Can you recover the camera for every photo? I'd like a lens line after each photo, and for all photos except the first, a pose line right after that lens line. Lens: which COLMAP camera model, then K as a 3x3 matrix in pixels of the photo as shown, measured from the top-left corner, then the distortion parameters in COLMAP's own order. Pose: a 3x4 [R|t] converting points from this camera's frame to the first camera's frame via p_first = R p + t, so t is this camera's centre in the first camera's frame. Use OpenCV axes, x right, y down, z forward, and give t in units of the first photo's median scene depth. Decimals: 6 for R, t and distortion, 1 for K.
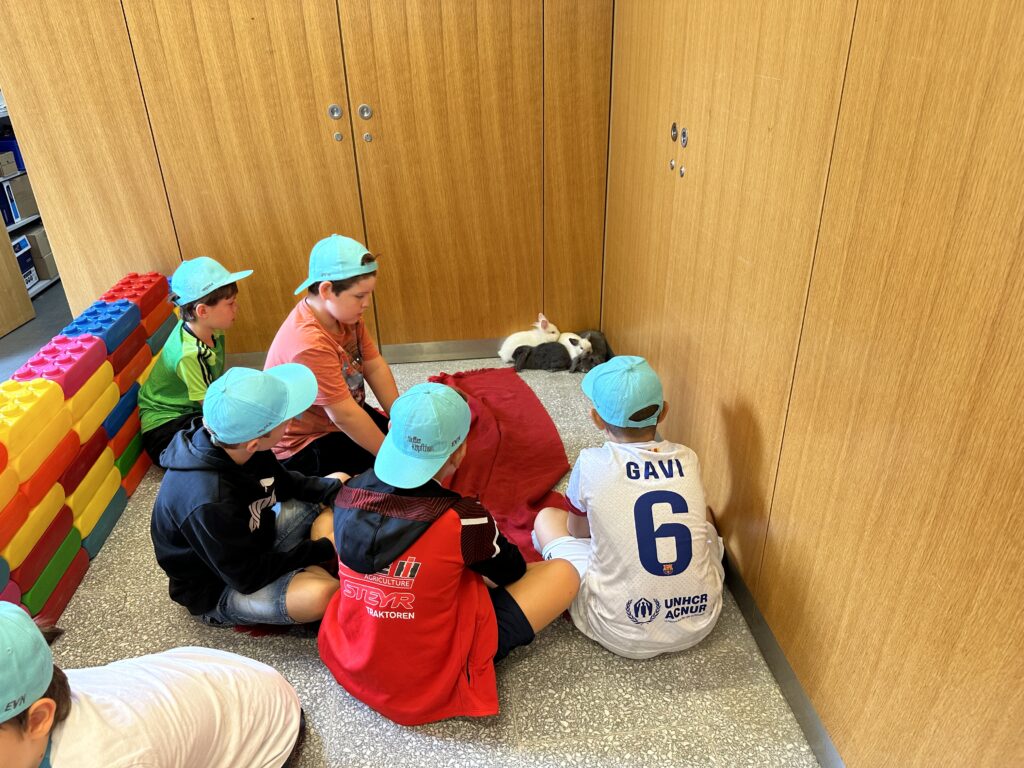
lens RADIAL K [[723.3, 0, 512.0], [0, 723.3, 384.0], [0, 0, 1]] dist [0.051286, -0.087062]
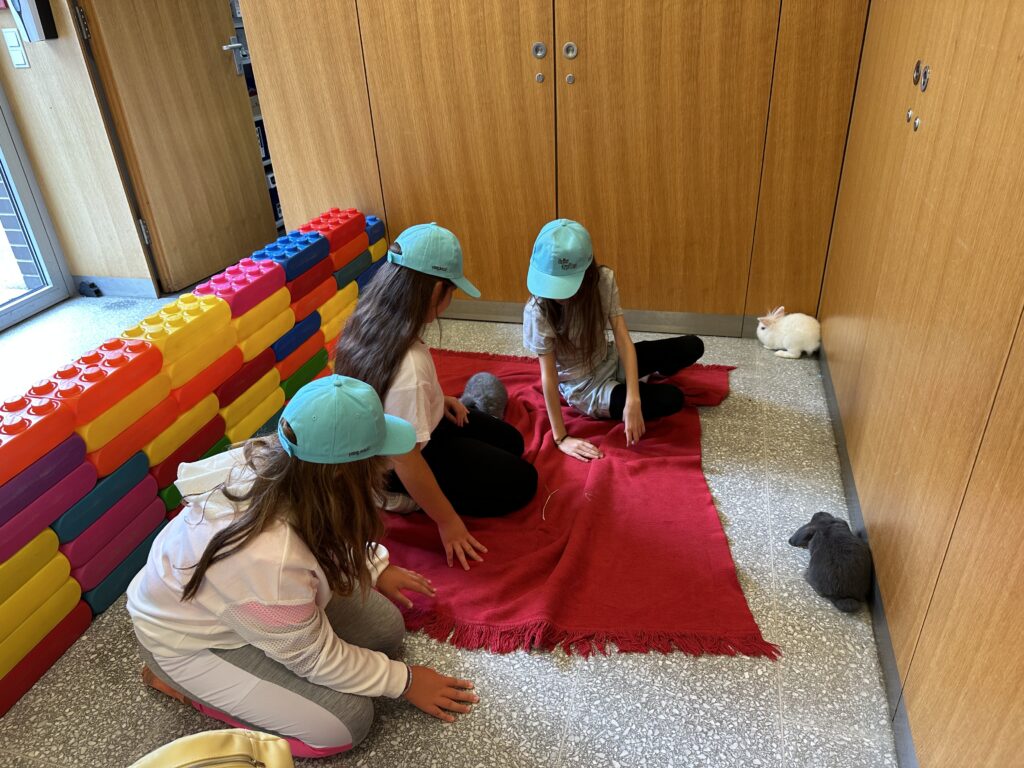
lens RADIAL K [[723.3, 0, 512.0], [0, 723.3, 384.0], [0, 0, 1]] dist [0.051286, -0.087062]
pose [[0.932298, 0.154651, -0.326962, 0.099027], [-0.138439, 0.987718, 0.072443, -0.012467], [0.334150, -0.022274, 0.942257, 0.095134]]
